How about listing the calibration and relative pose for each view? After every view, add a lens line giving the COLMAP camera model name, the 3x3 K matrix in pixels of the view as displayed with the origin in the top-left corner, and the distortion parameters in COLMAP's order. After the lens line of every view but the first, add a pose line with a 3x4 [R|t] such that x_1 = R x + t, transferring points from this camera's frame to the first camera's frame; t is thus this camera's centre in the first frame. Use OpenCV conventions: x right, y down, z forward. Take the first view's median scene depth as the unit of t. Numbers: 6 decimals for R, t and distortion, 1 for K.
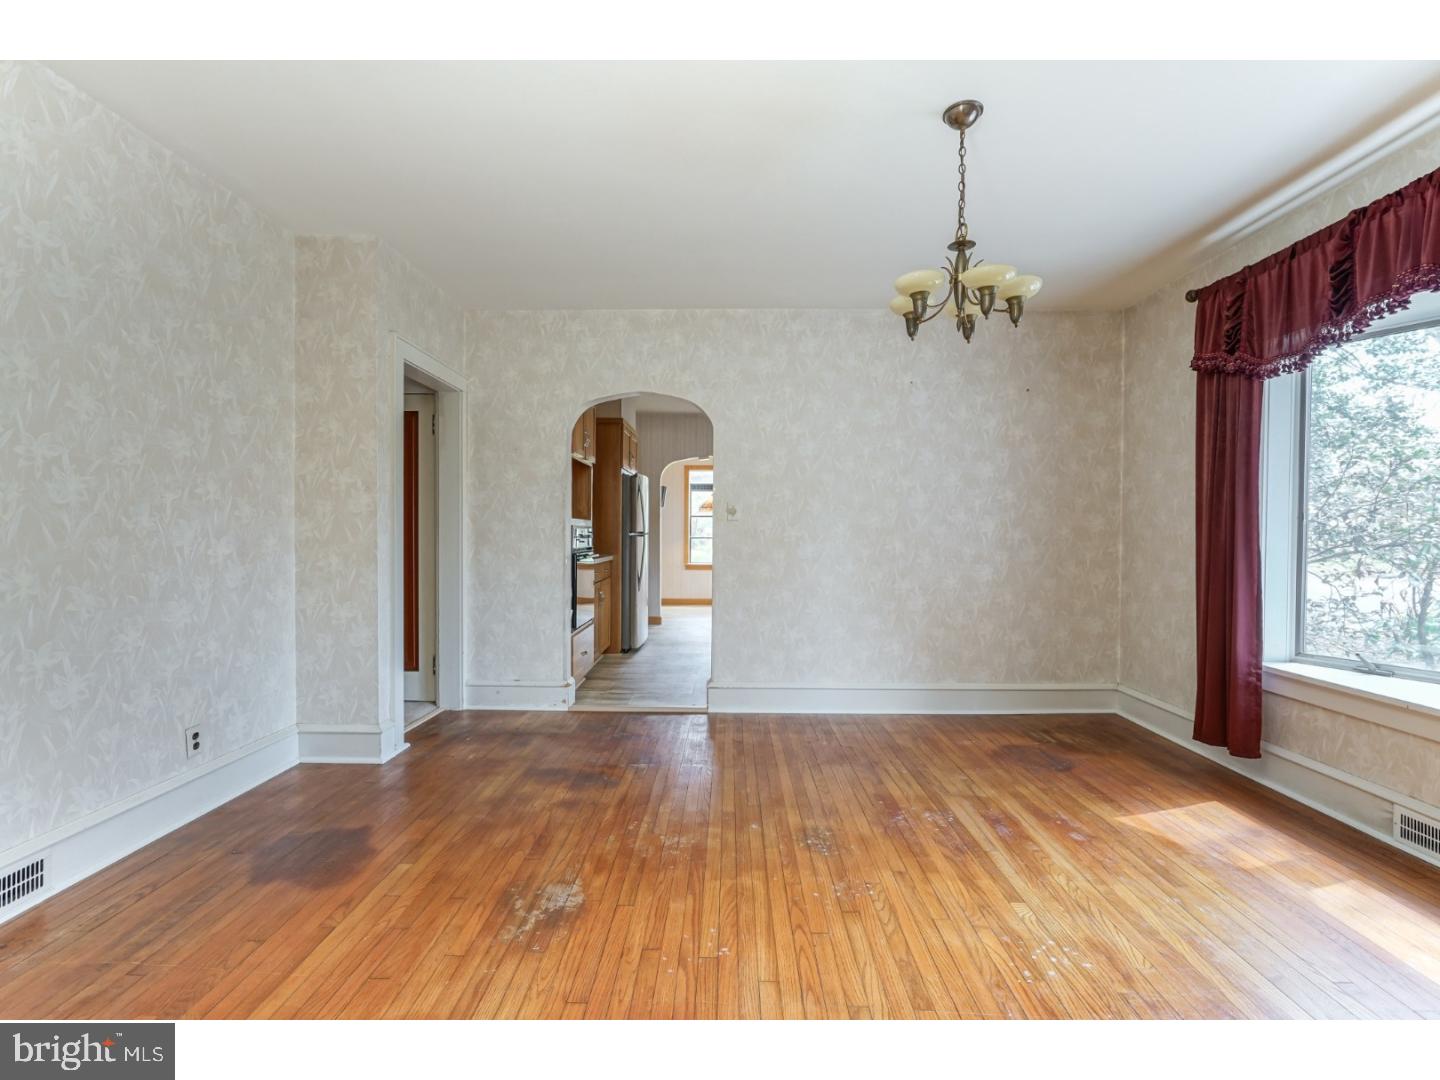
lens RADIAL K [[670.8, 0, 720.6], [0, 670.8, 536.5], [0, 0, 1]] dist [0.002278, 0.000450]
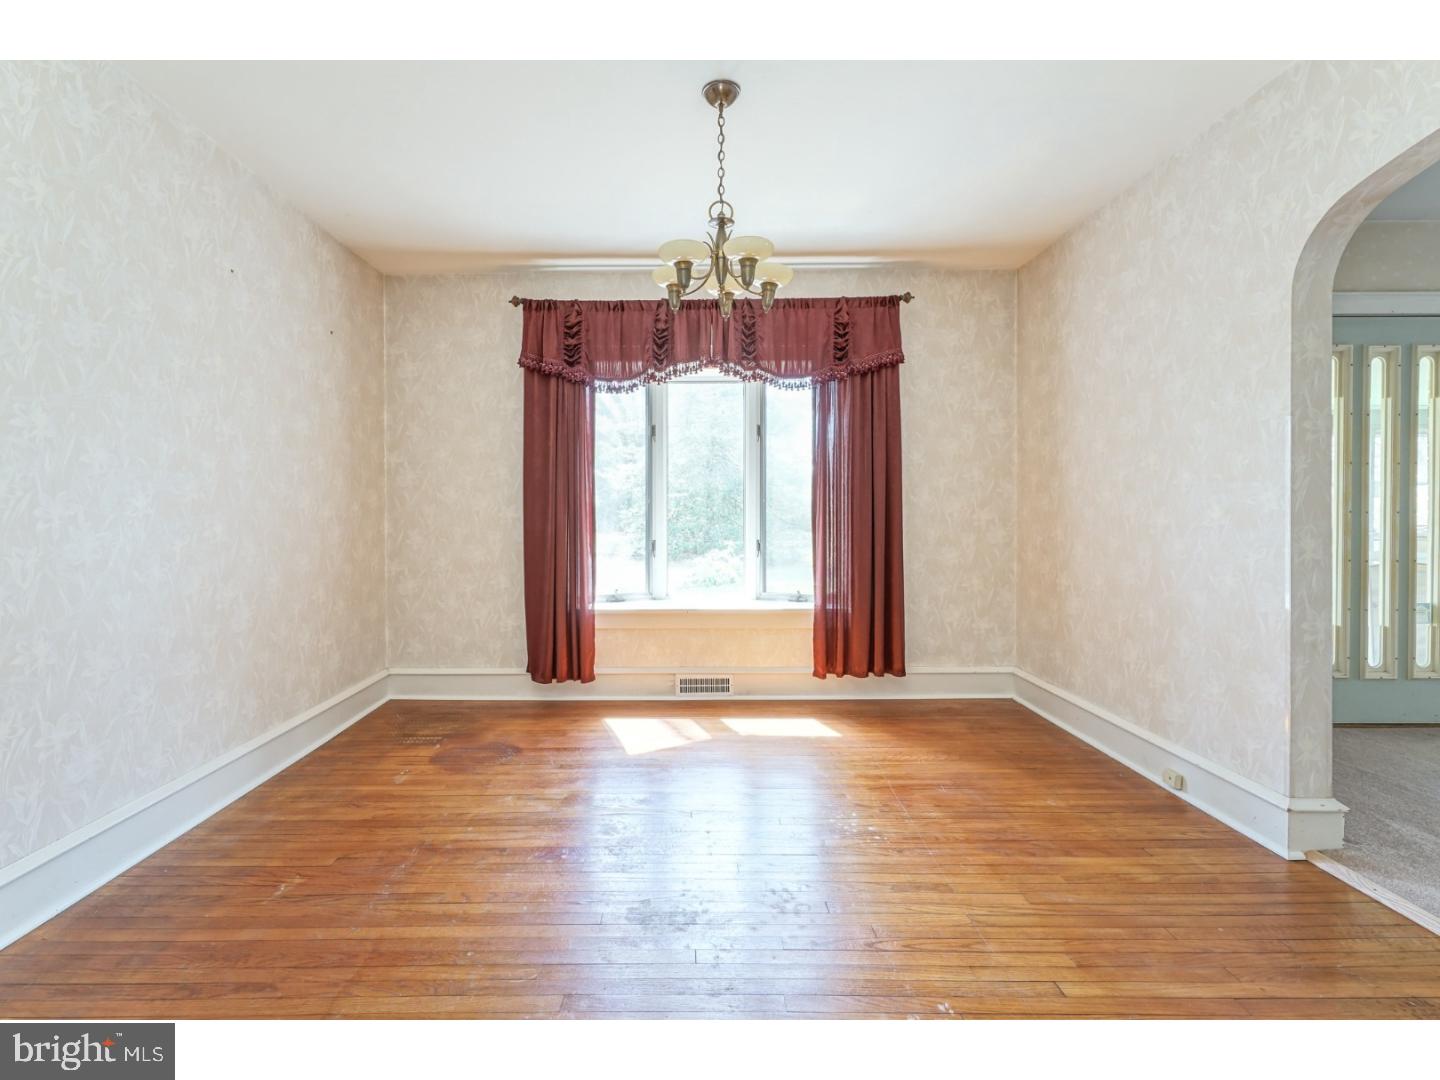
lens RADIAL K [[670.8, 0, 690.0], [0, 670.8, 514.2], [0, 0, 1]] dist [0.002278, 0.000450]
pose [[-0.025210, -0.007561, 0.999654, -0.410713], [0.011635, 0.999901, 0.007856, -0.000865], [-0.999614, 0.011829, -0.025120, 0.670479]]
